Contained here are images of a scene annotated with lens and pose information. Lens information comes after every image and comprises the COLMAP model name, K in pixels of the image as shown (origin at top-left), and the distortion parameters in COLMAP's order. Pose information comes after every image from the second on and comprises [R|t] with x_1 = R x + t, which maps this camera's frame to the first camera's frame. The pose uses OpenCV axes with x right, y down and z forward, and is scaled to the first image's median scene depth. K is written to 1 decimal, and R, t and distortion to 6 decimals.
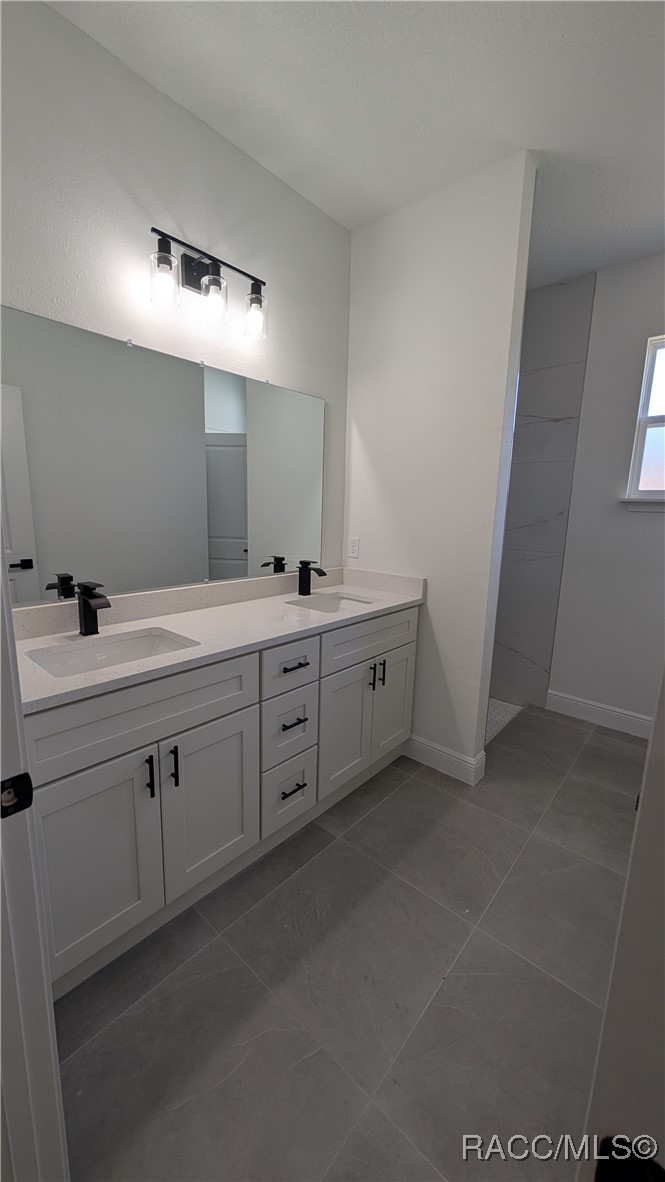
lens RADIAL K [[445.8, 0, 327.0], [0, 445.8, 580.9], [0, 0, 1]] dist [-0.000727, 0.000851]
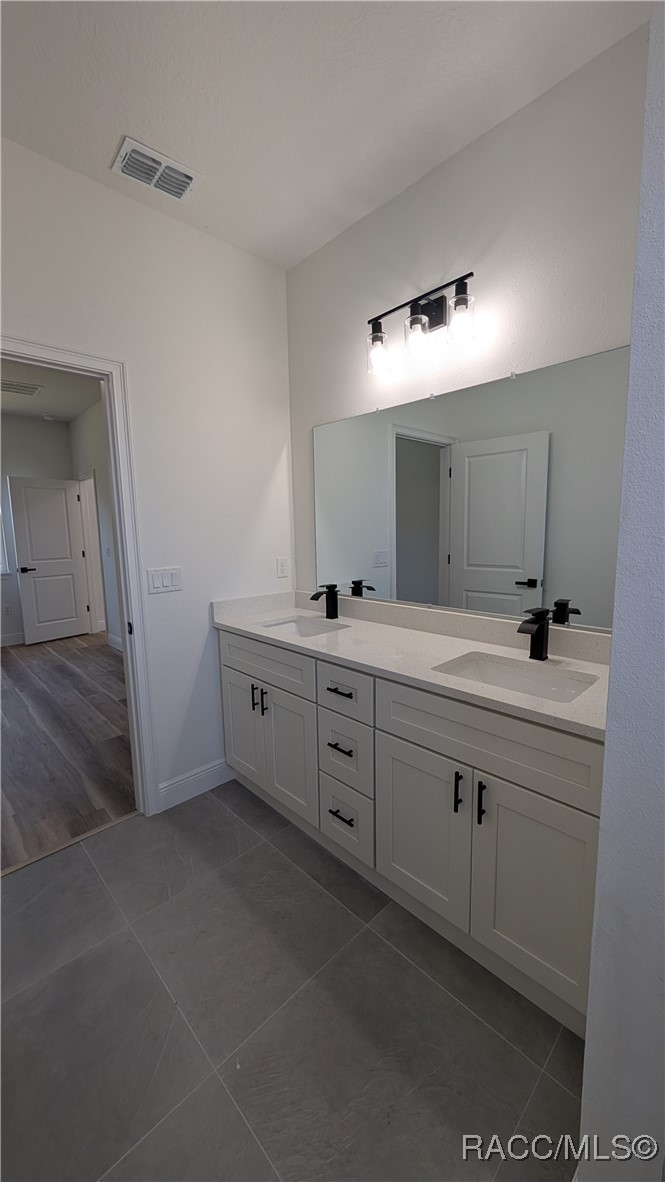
lens RADIAL K [[445.8, 0, 329.3], [0, 445.8, 584.0], [0, 0, 1]] dist [-0.000727, 0.000851]
pose [[-0.078059, 0.099930, -0.991928, 0.832991], [-0.147510, 0.982855, 0.110624, -0.141800], [0.985975, 0.154955, -0.061980, 0.922762]]
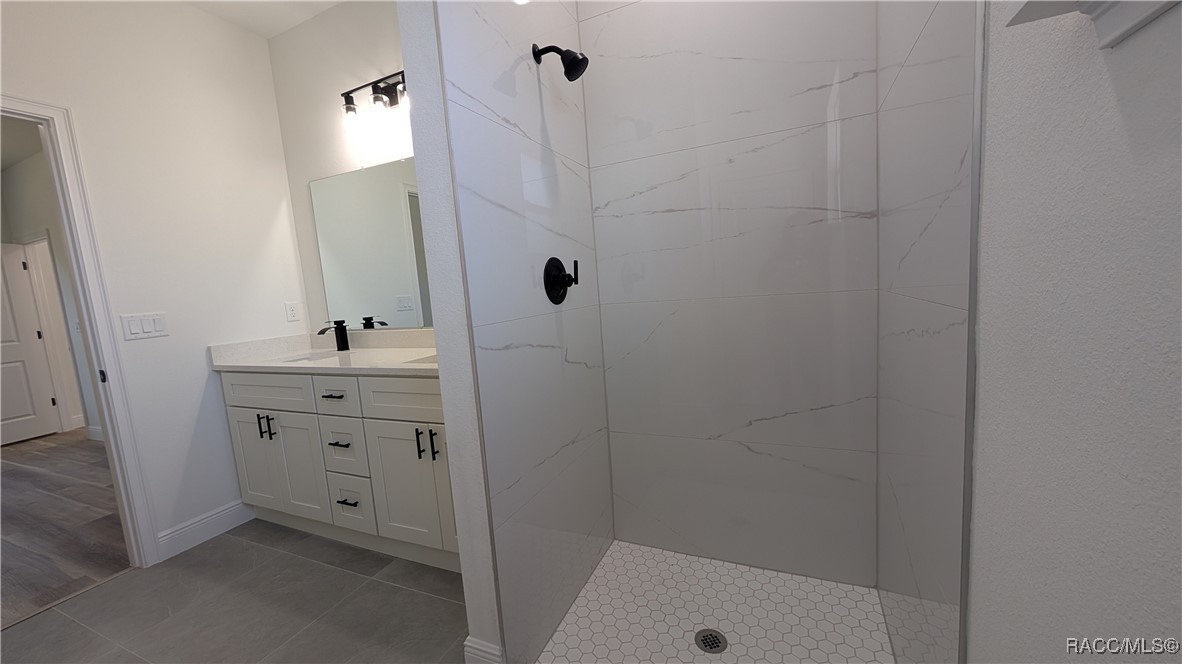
lens RADIAL K [[445.8, 0, 585.7], [0, 445.8, 334.8], [0, 0, 1]] dist [-0.000727, 0.000851]
pose [[0.299181, 0.057022, -0.952491, 1.179510], [-0.074462, 0.996564, 0.036272, -0.064377], [0.951287, 0.060072, 0.302399, 1.177392]]
